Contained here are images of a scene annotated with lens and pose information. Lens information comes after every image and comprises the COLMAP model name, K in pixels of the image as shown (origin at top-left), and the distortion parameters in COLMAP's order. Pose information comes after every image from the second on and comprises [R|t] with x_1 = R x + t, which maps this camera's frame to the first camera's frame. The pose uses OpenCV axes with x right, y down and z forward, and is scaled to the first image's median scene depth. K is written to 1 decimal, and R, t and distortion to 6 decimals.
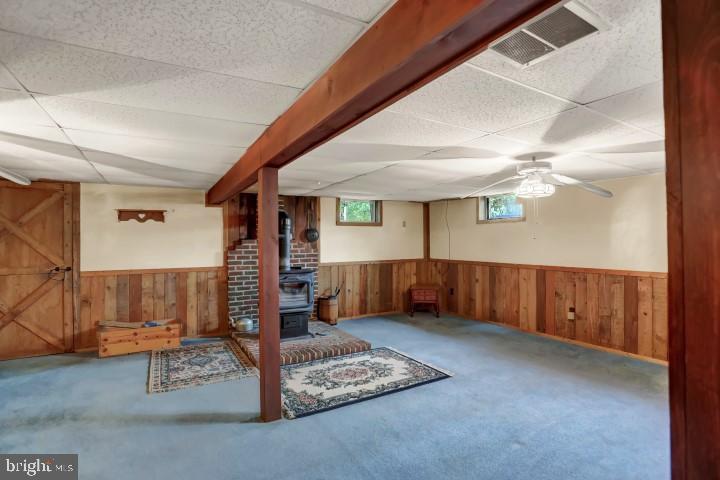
lens RADIAL K [[353.5, 0, 362.1], [0, 353.5, 241.5], [0, 0, 1]] dist [-0.038541, 0.007052]
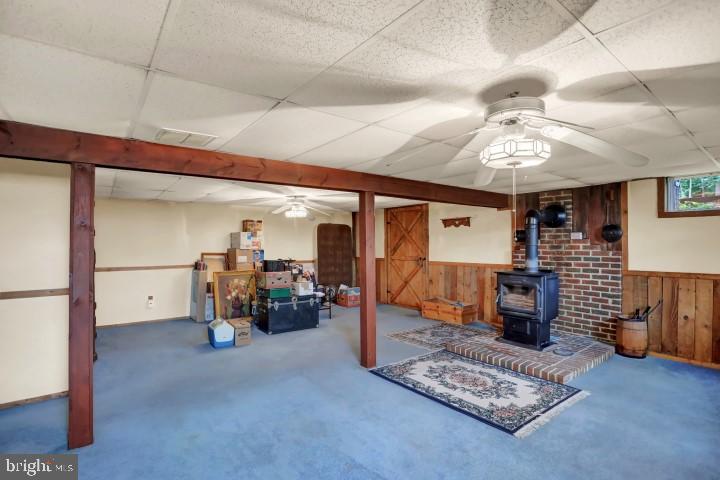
lens RADIAL K [[353.5, 0, 363.9], [0, 353.5, 237.5], [0, 0, 1]] dist [-0.038541, 0.007052]
pose [[0.141760, -0.012173, -0.989826, 0.757776], [0.000926, 0.999926, -0.012164, 0.000972], [0.989901, 0.000808, 0.141761, 0.511008]]
